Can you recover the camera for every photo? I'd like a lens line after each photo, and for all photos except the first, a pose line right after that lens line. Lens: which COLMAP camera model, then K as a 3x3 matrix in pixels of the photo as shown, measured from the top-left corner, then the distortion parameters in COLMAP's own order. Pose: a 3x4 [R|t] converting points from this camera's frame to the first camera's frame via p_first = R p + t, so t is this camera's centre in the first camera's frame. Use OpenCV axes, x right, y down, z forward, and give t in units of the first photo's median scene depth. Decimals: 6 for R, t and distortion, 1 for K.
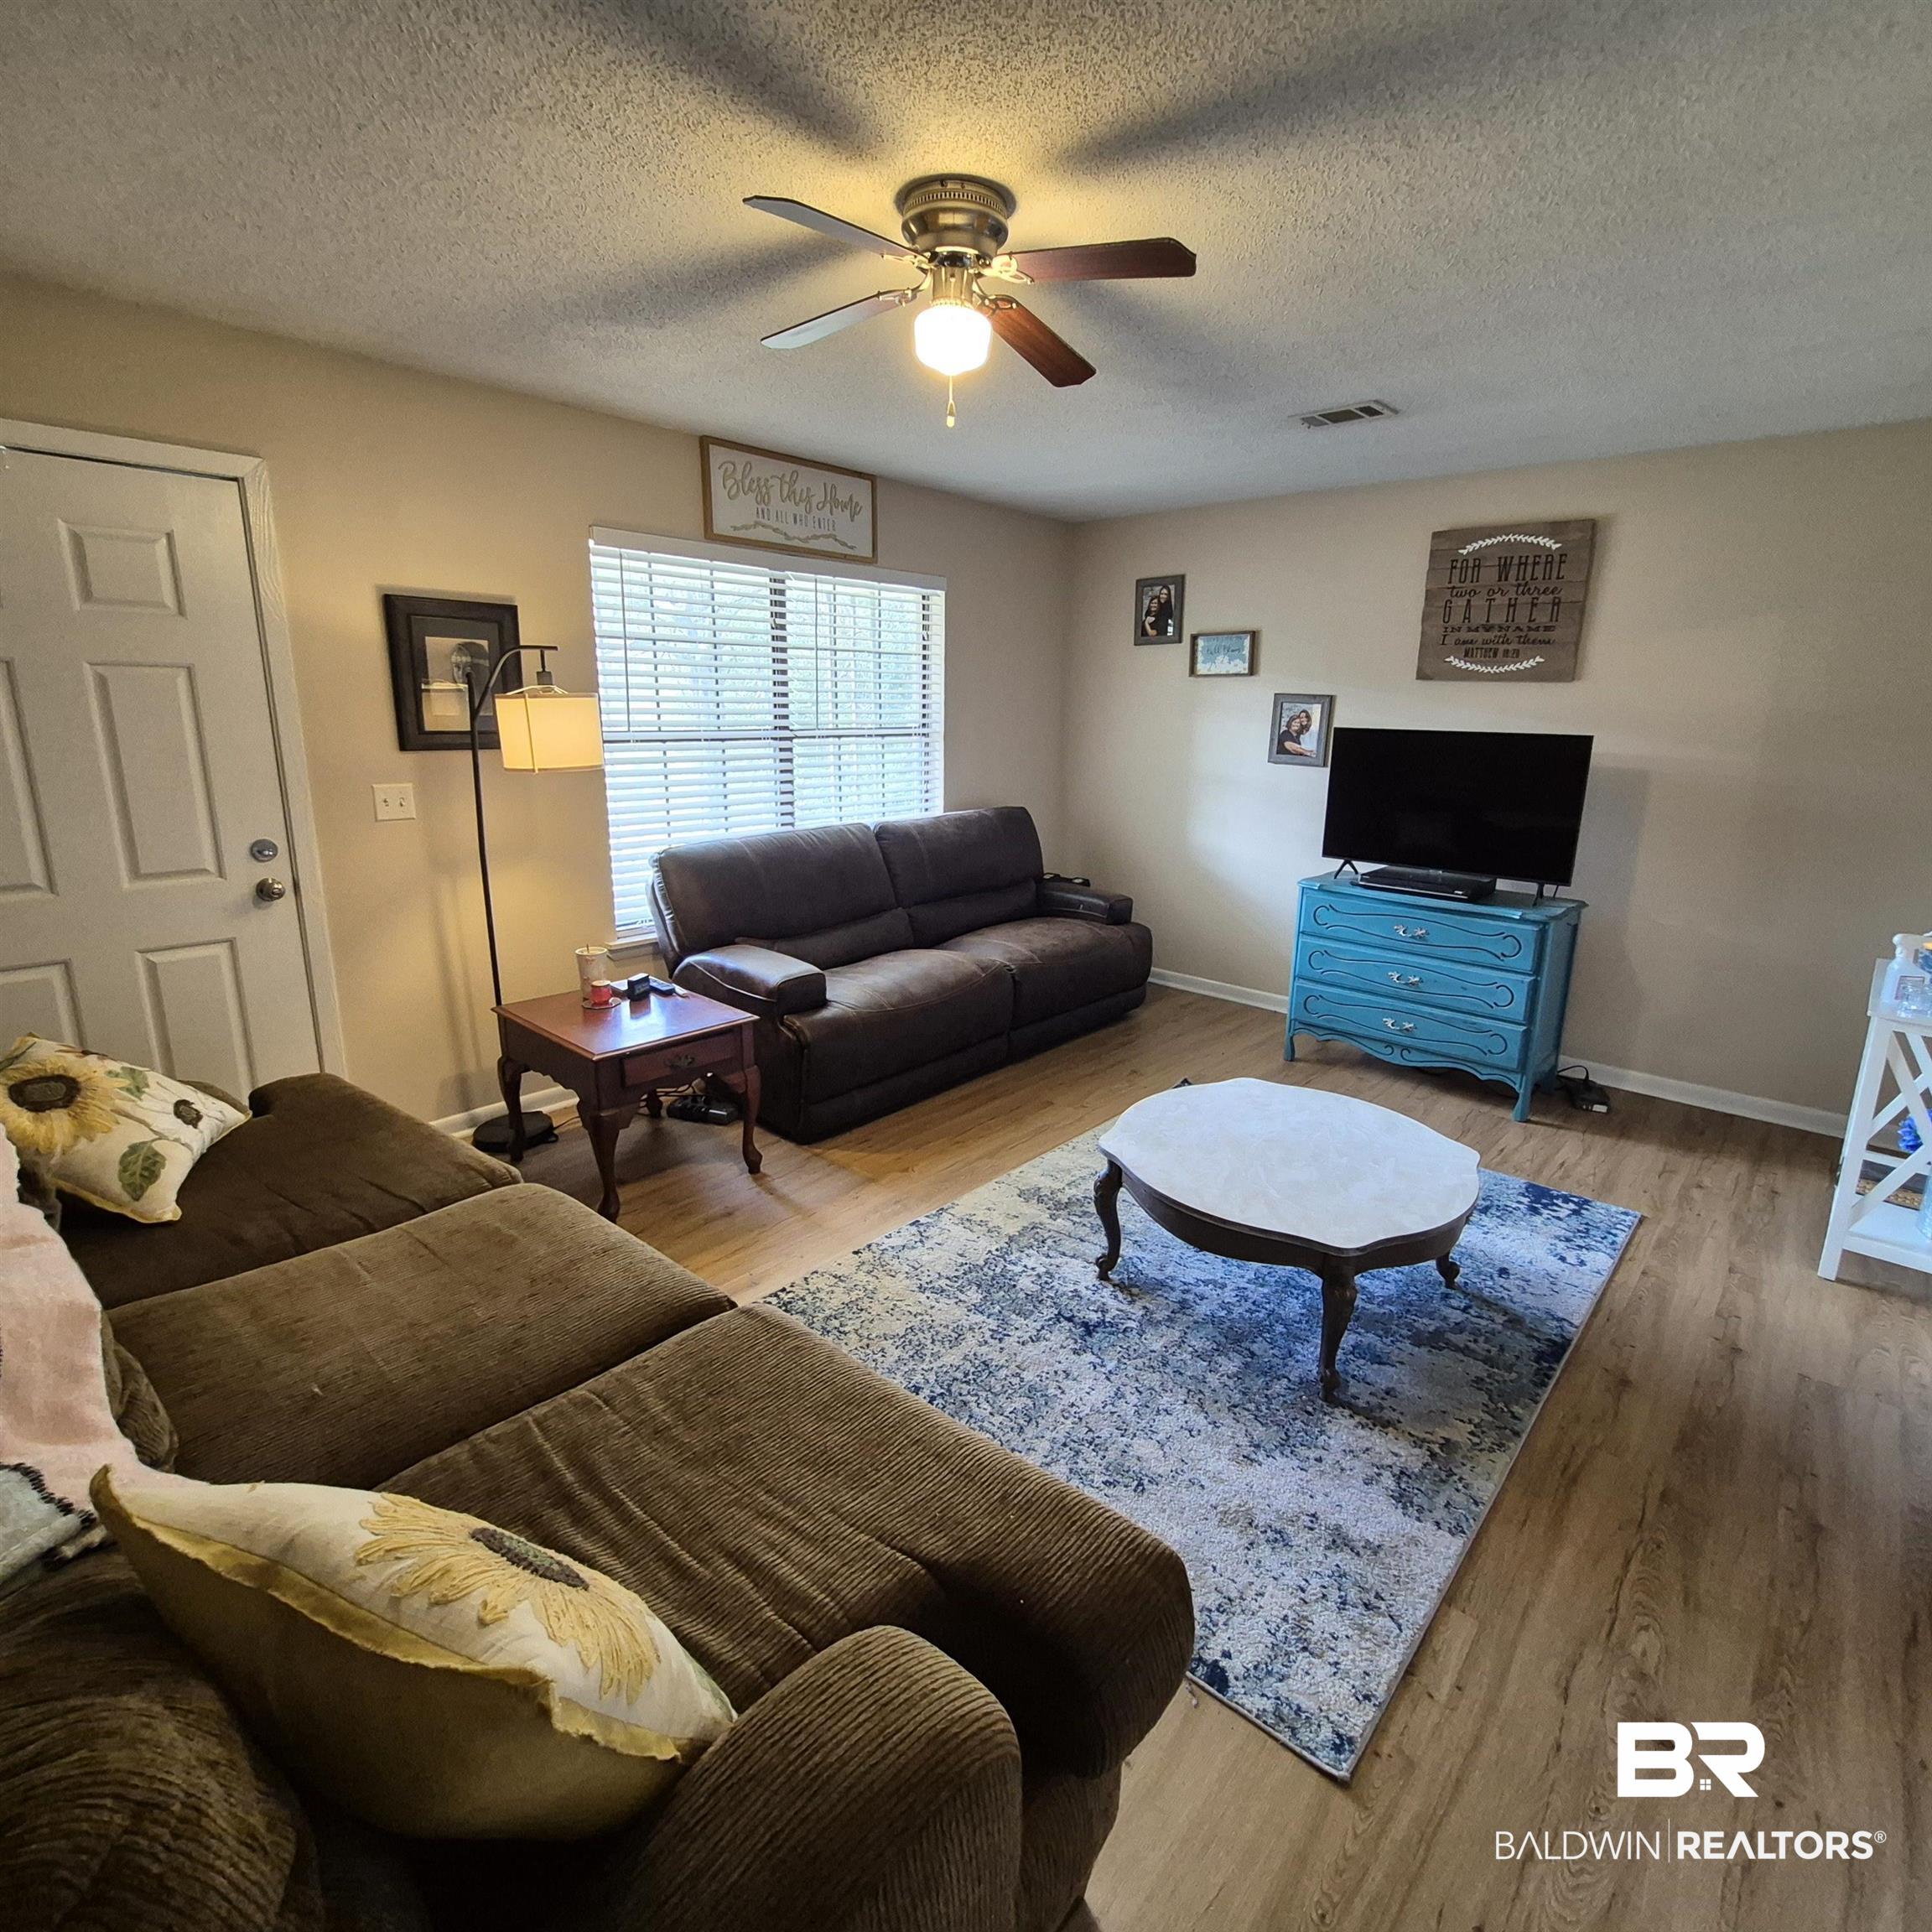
lens RADIAL K [[1012.7, 0, 994.0], [0, 1012.7, 934.0], [0, 0, 1]] dist [0.002933, -0.002058]
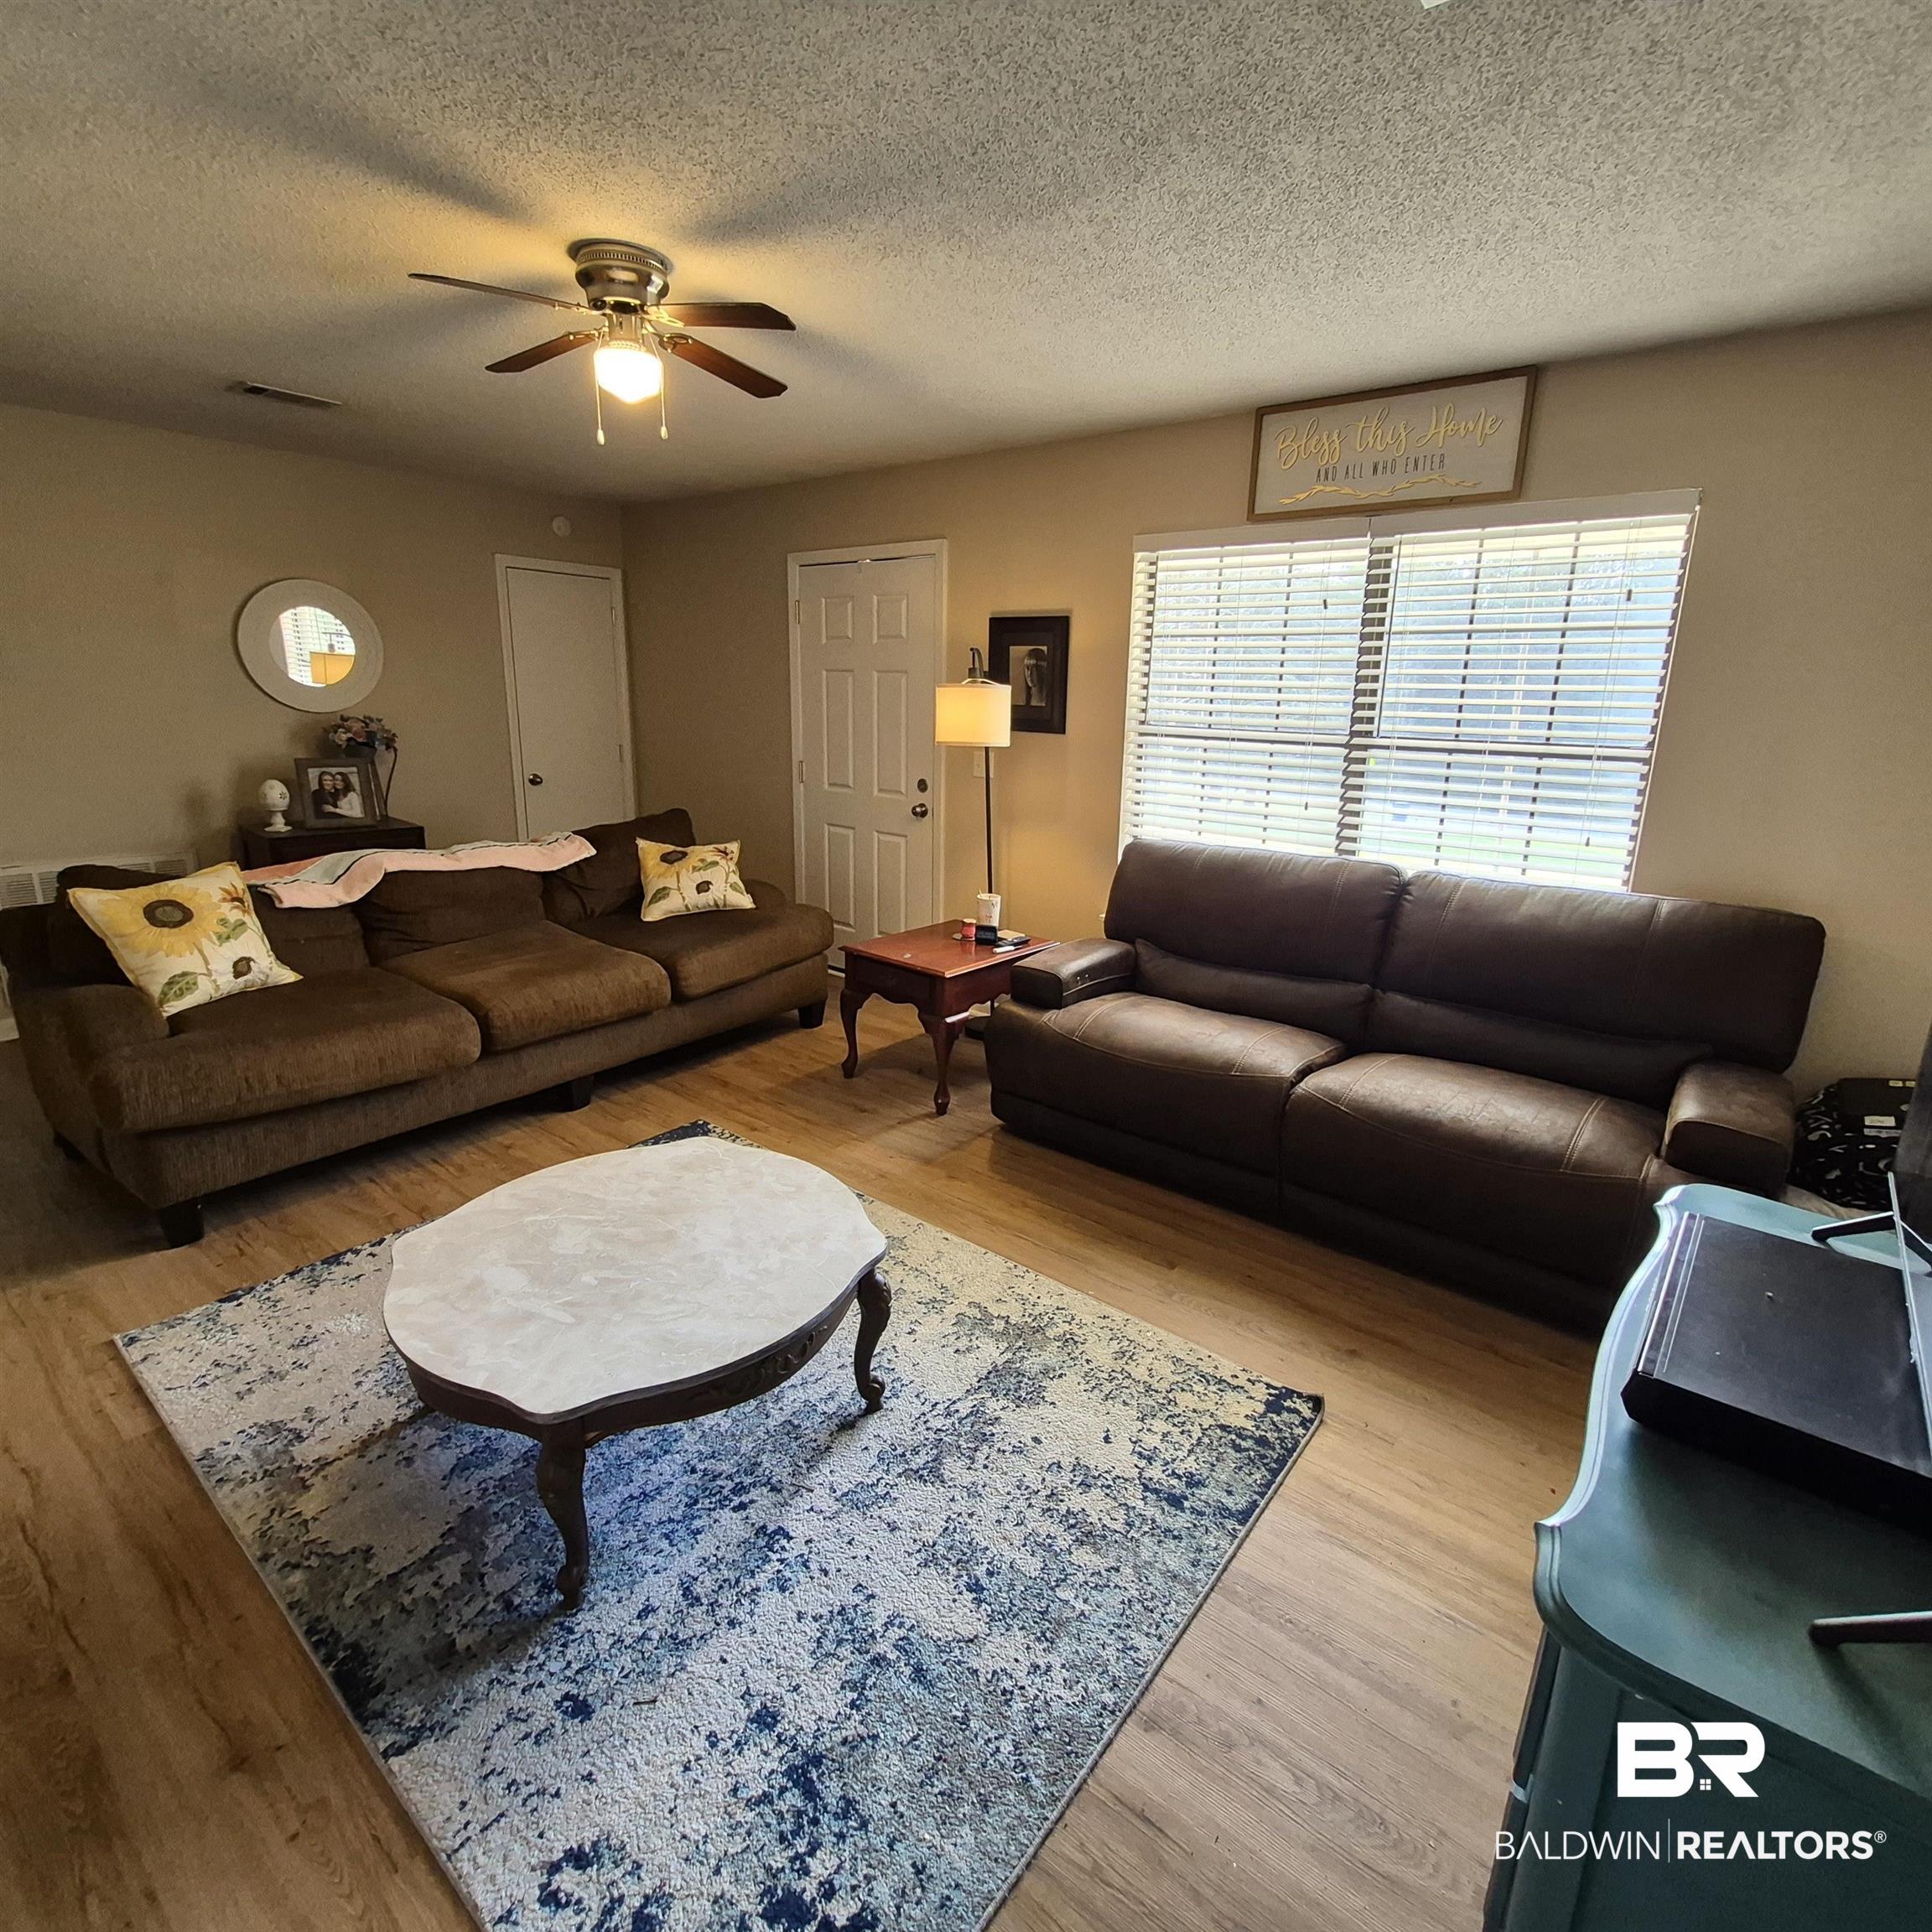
lens RADIAL K [[1012.7, 0, 994.0], [0, 1012.7, 934.0], [0, 0, 1]] dist [0.002933, -0.002058]
pose [[0.043163, 0.220636, -0.974401, 0.717691], [-0.248375, 0.947059, 0.203442, -0.170773], [0.967702, 0.233236, 0.095678, 0.805629]]
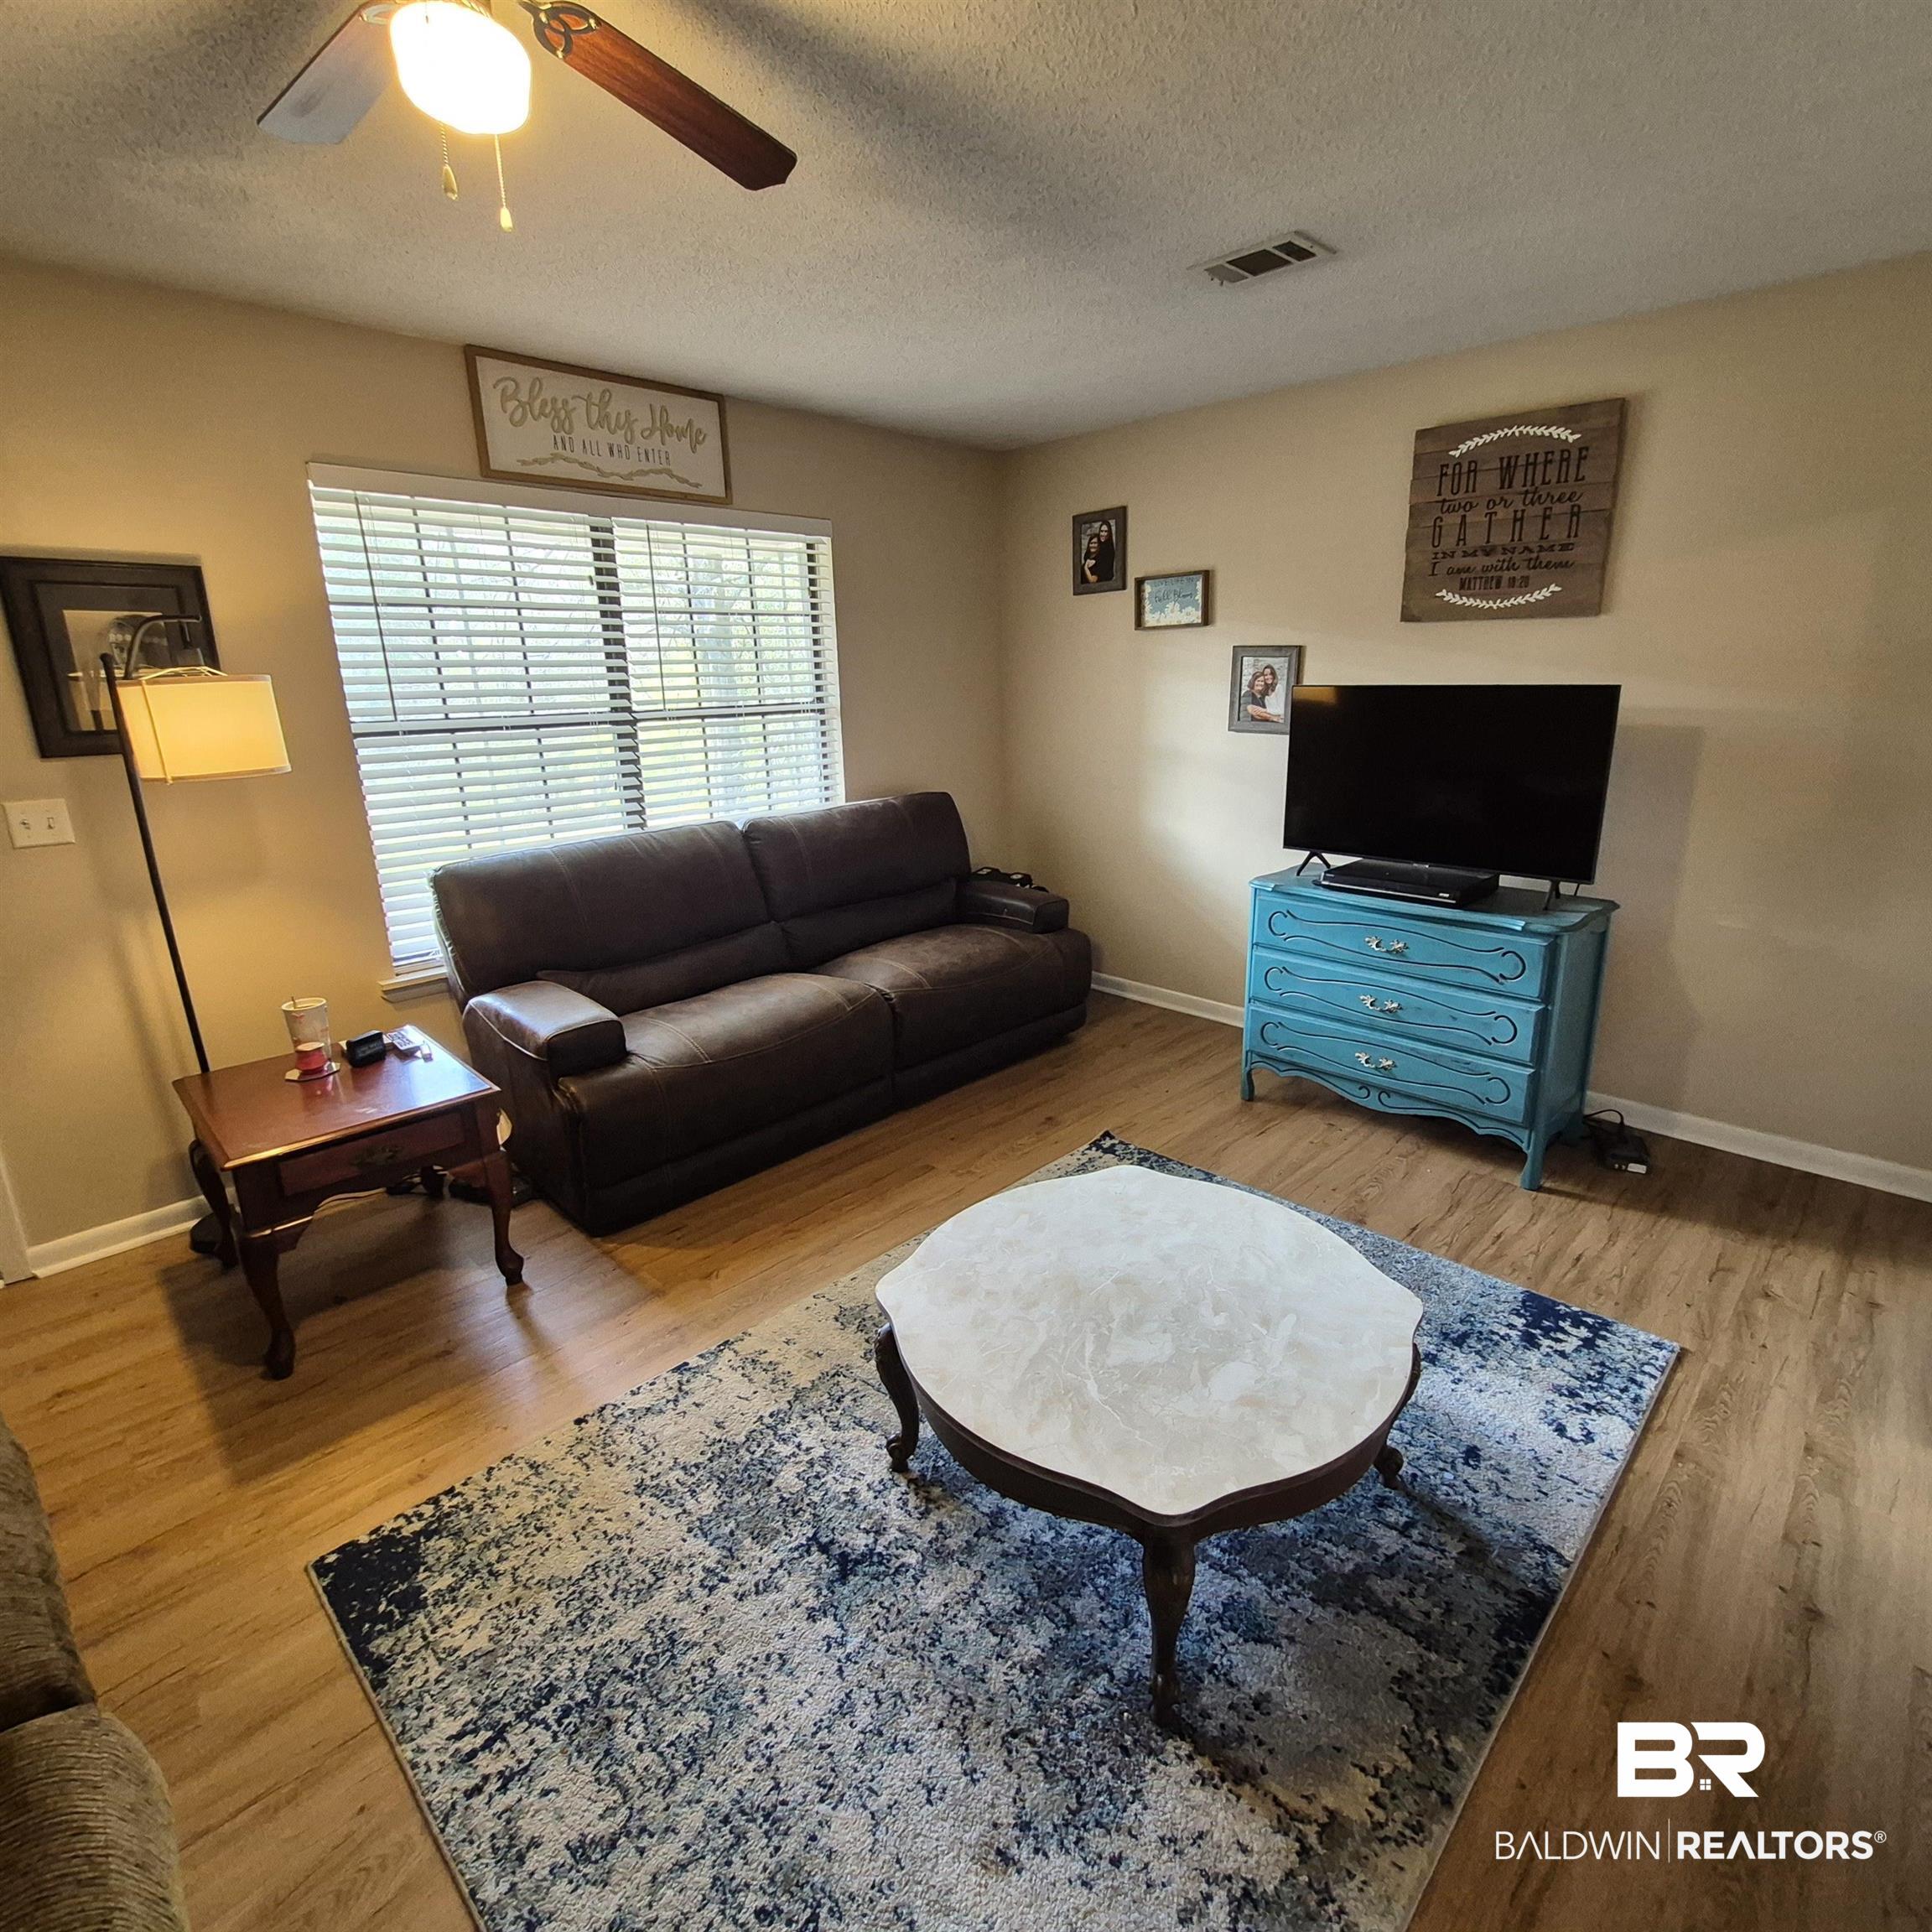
lens RADIAL K [[1015.9, 0, 997.3], [0, 1015.9, 931.7], [0, 0, 1]] dist [0.005330, -0.002862]
pose [[0.998307, -0.021621, -0.053994, 0.165184], [0.023035, 0.999404, 0.025715, -0.042571], [0.053406, -0.026915, 0.998210, 0.214604]]
